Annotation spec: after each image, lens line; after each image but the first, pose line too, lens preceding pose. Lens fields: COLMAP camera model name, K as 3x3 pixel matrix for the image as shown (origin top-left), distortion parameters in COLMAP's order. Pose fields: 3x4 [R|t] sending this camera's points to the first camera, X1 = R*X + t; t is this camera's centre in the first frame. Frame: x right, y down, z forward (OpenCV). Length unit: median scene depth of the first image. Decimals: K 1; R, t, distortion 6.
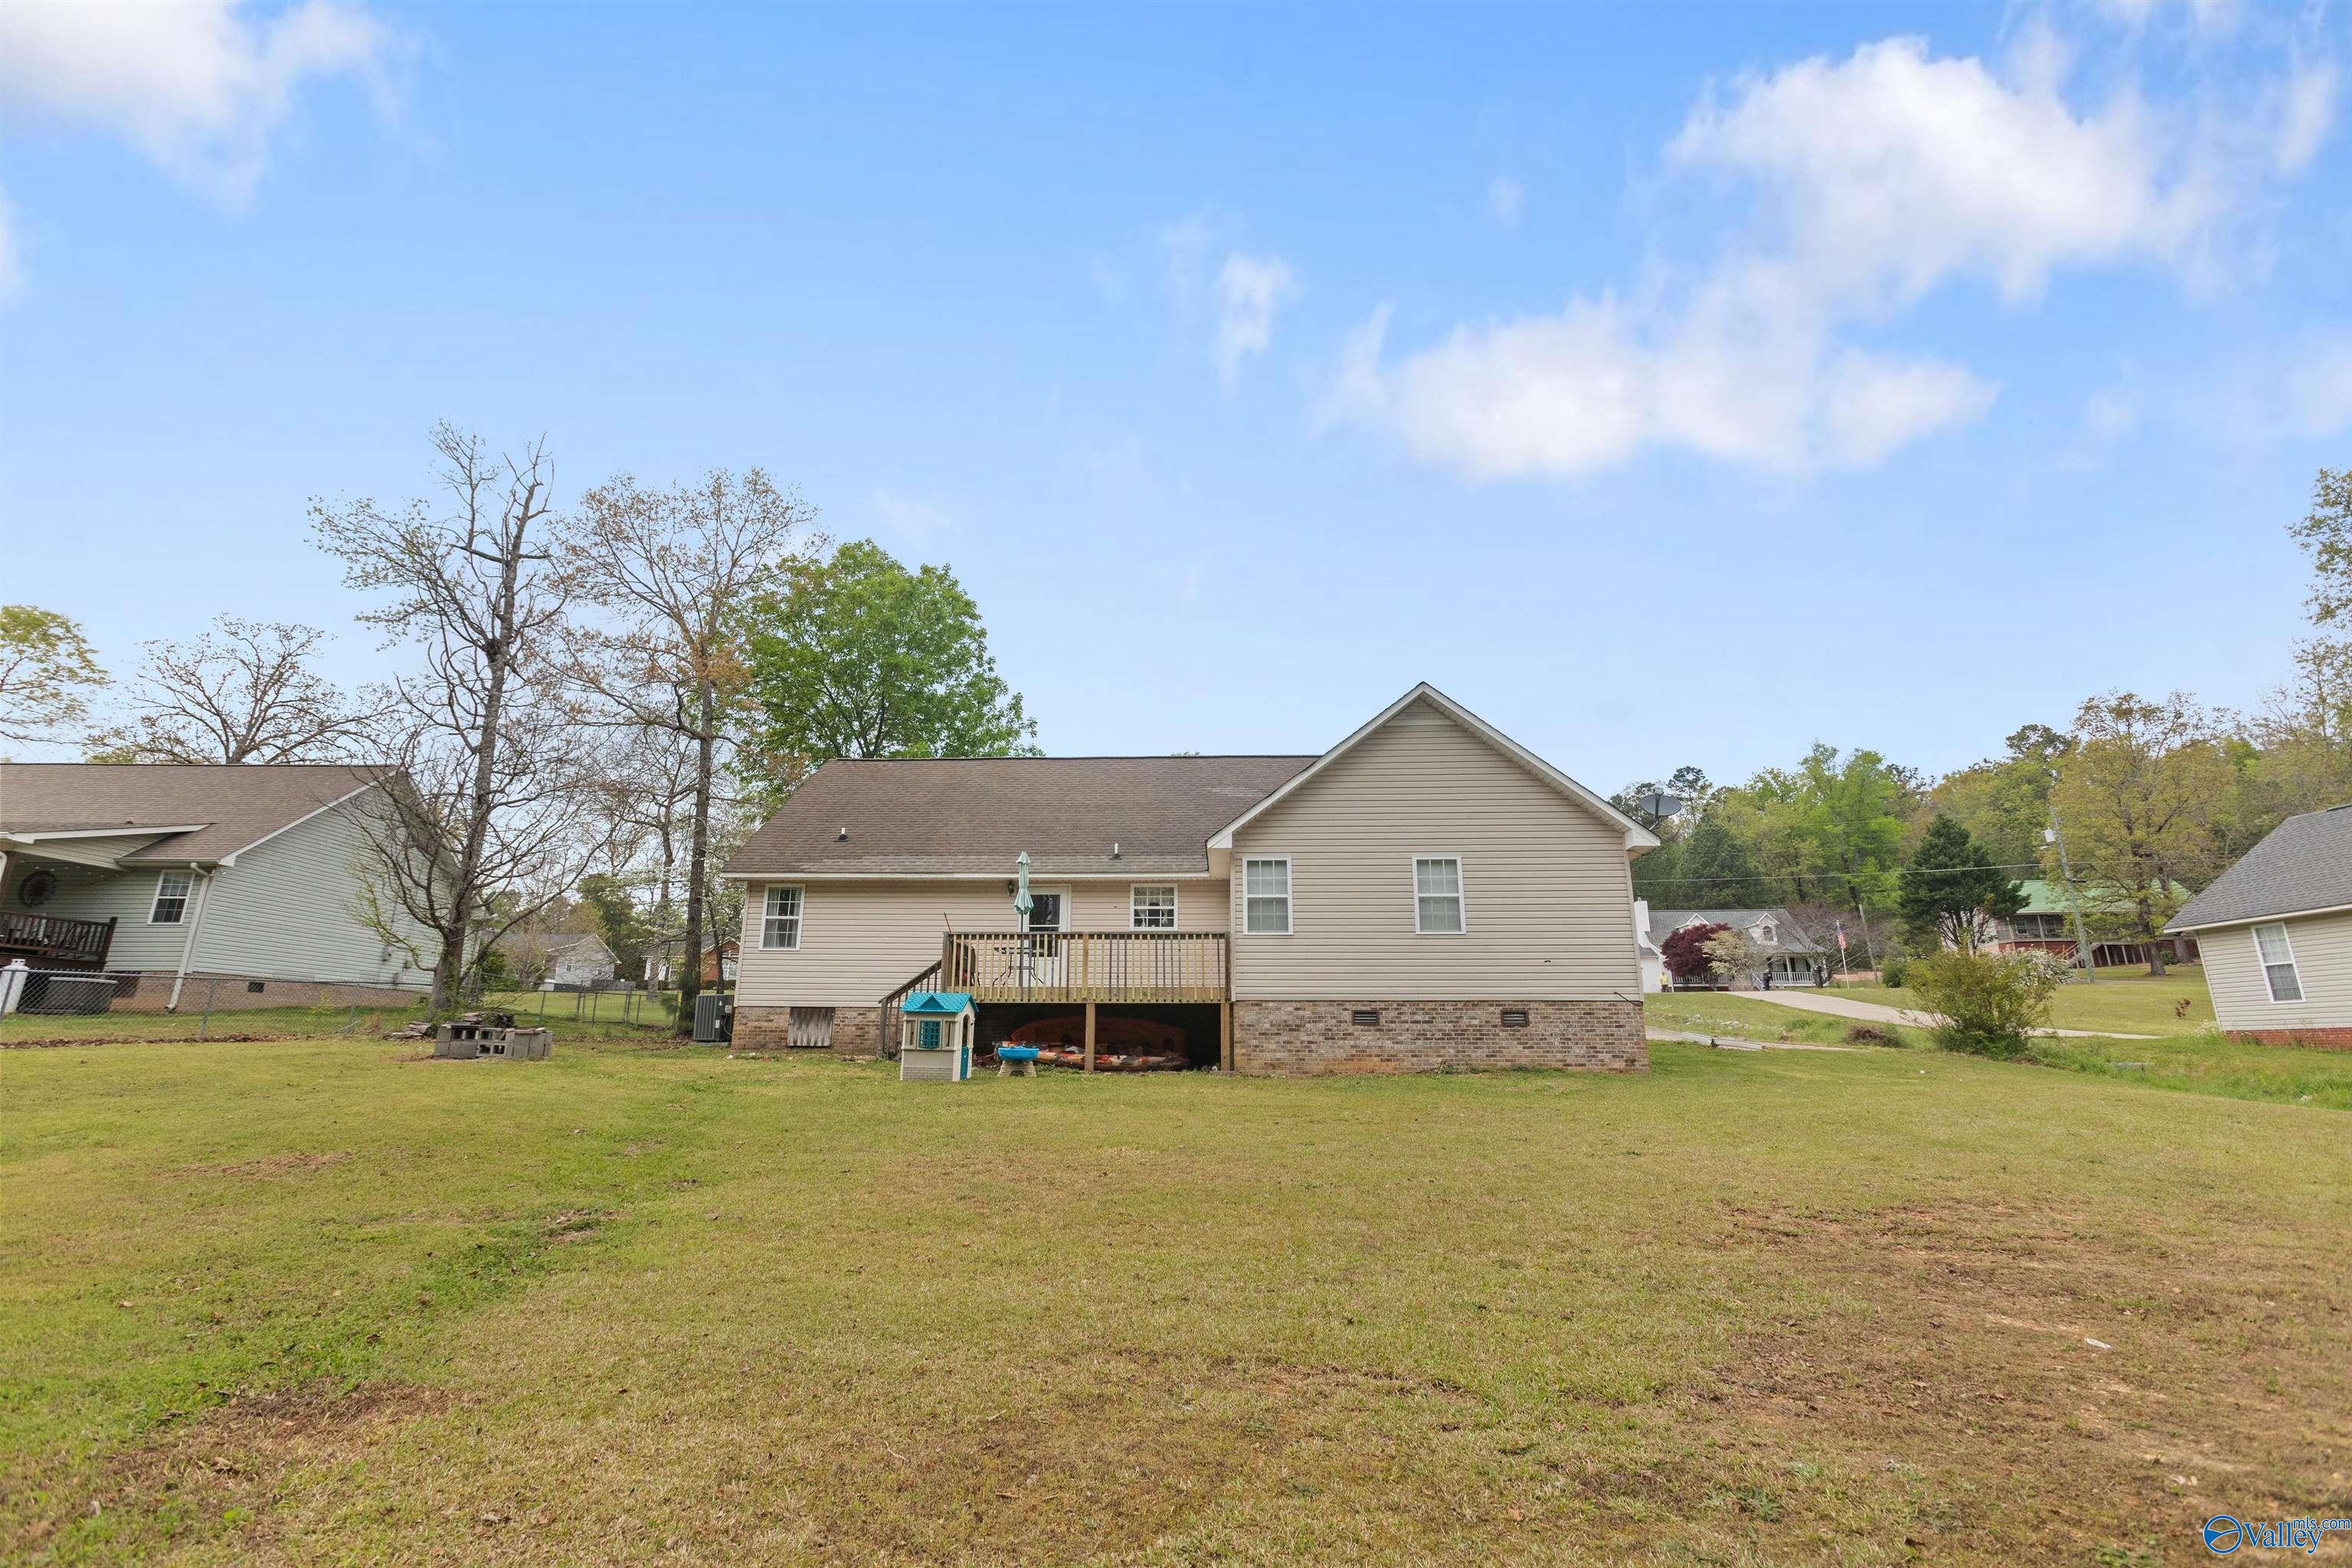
lens RADIAL K [[1040.2, 0, 1171.4], [0, 1040.2, 781.1], [0, 0, 1]] dist [-0.028204, 0.020020]
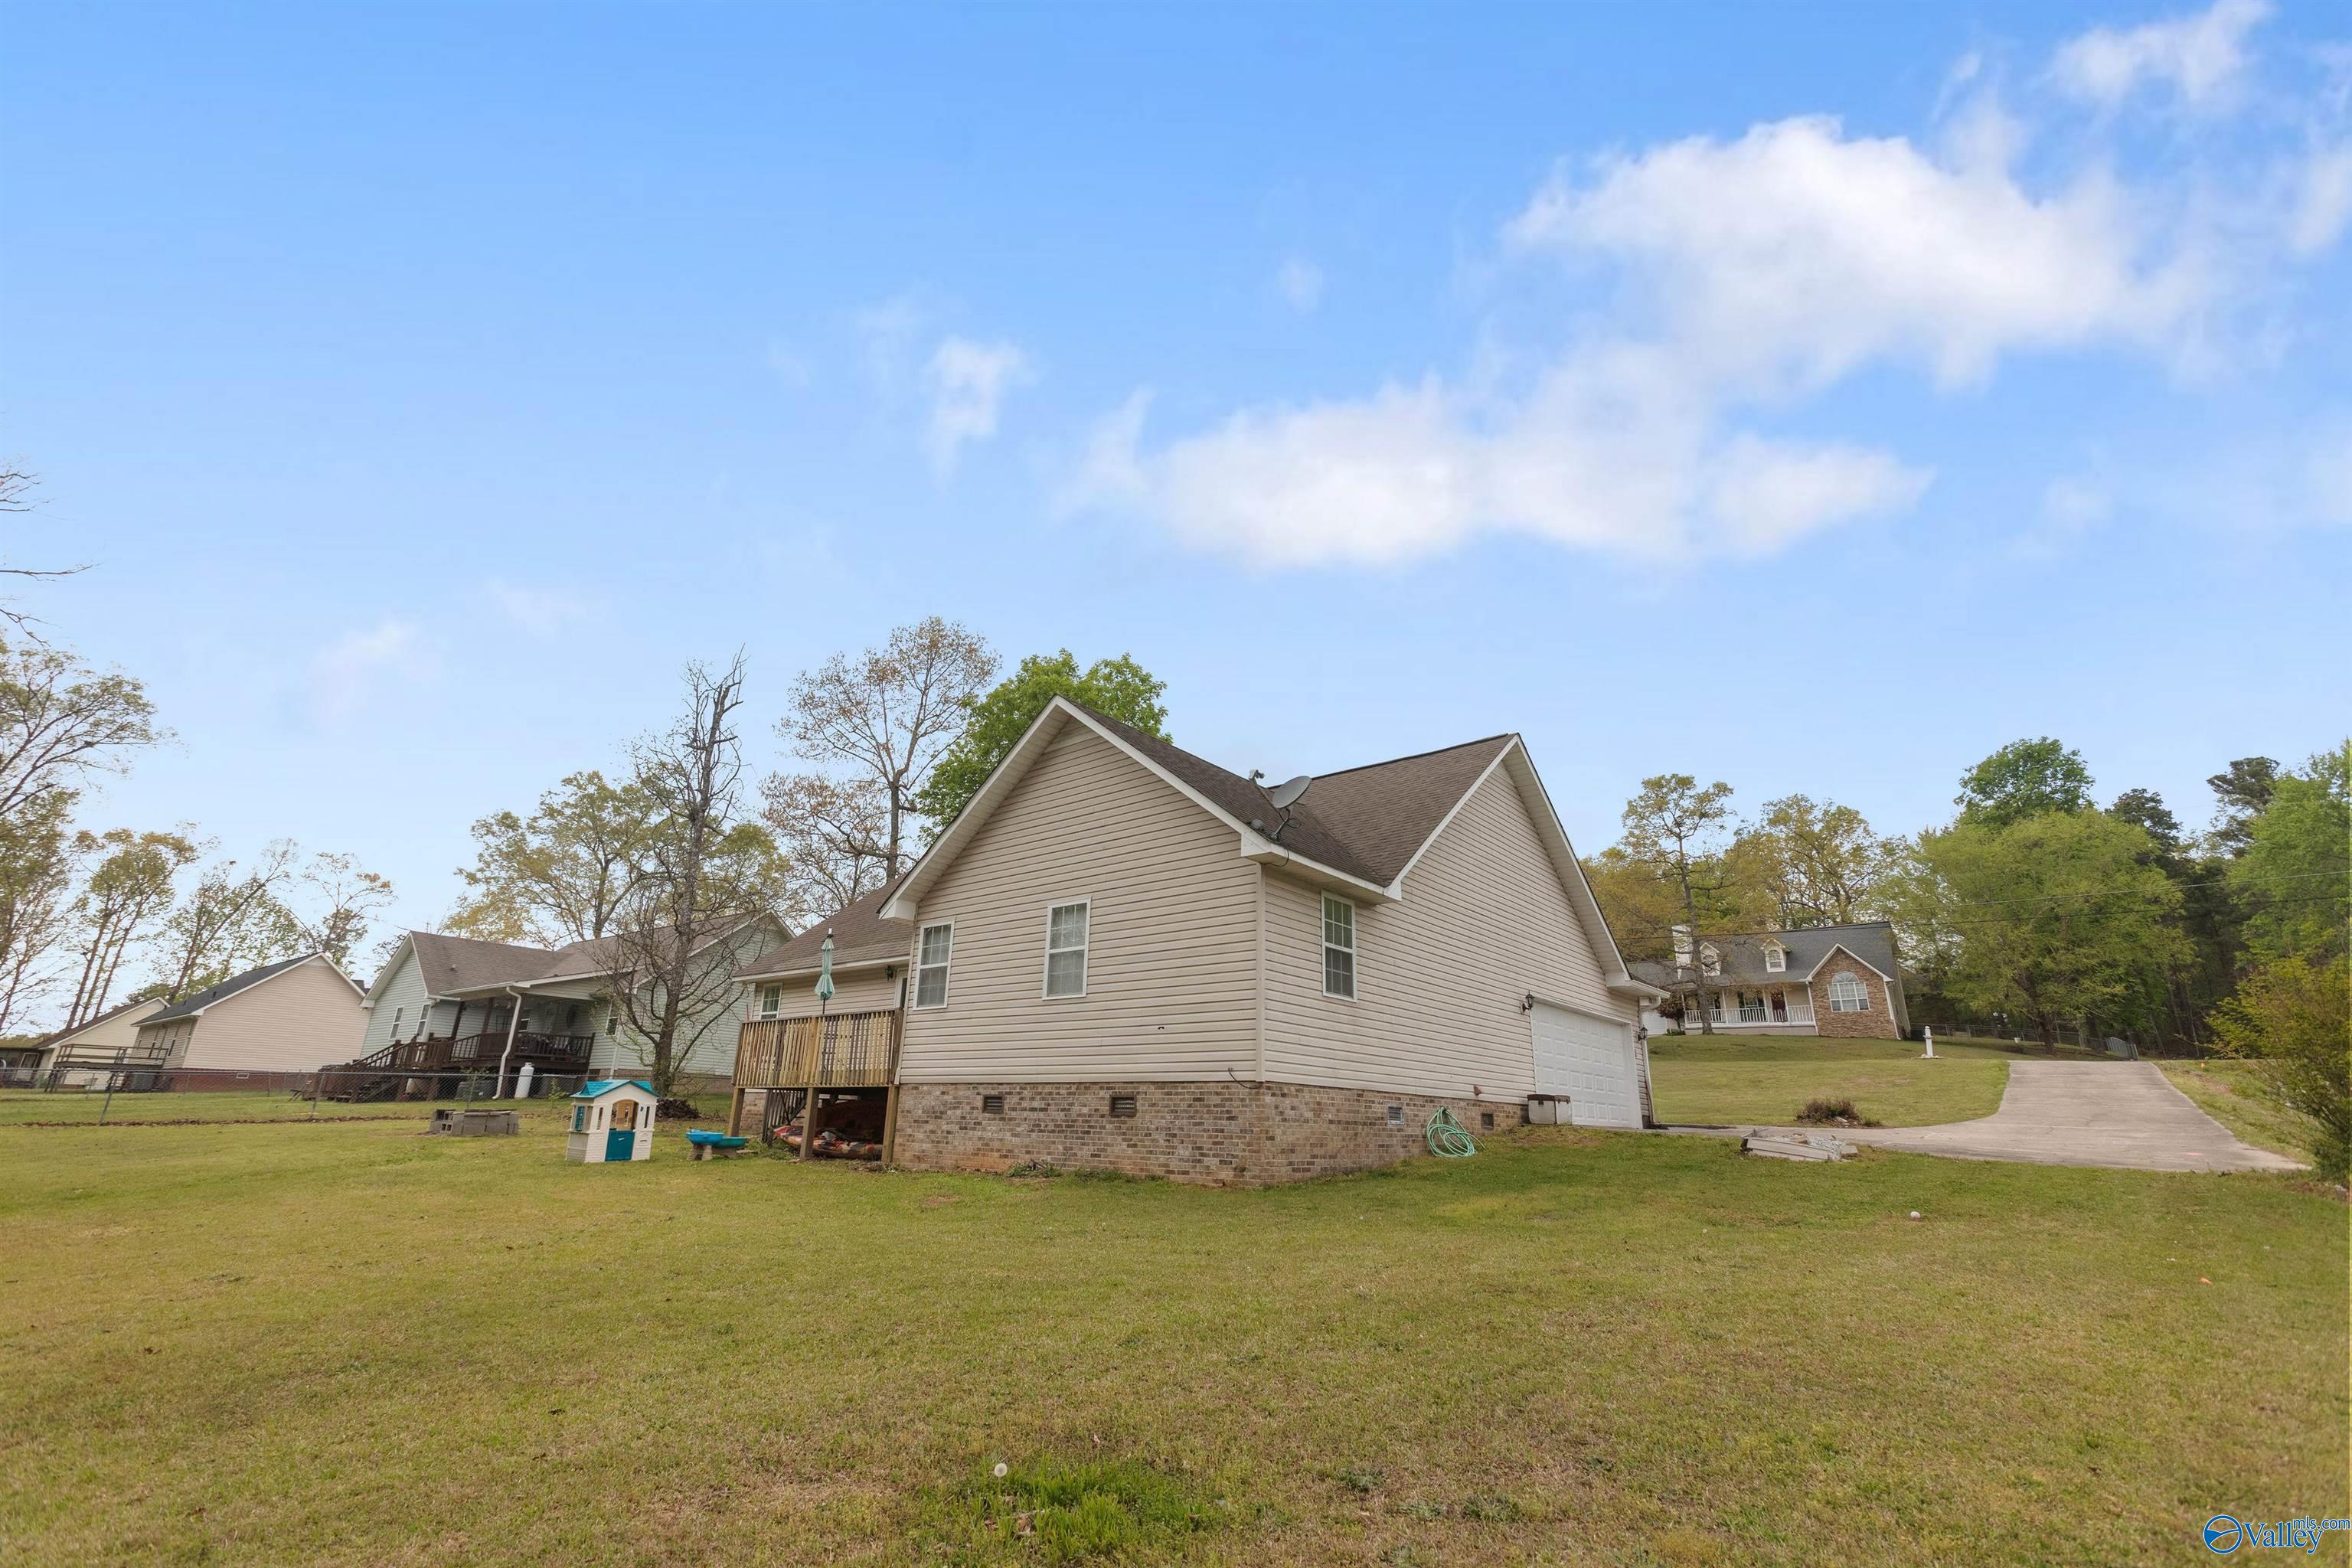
lens RADIAL K [[1040.2, 0, 1171.4], [0, 1040.2, 781.1], [0, 0, 1]] dist [-0.028204, 0.020020]
pose [[0.796010, -0.178751, -0.578288, 0.835150], [0.138253, 0.983837, -0.113803, 0.086121], [0.589283, 0.010638, 0.807856, 0.402946]]
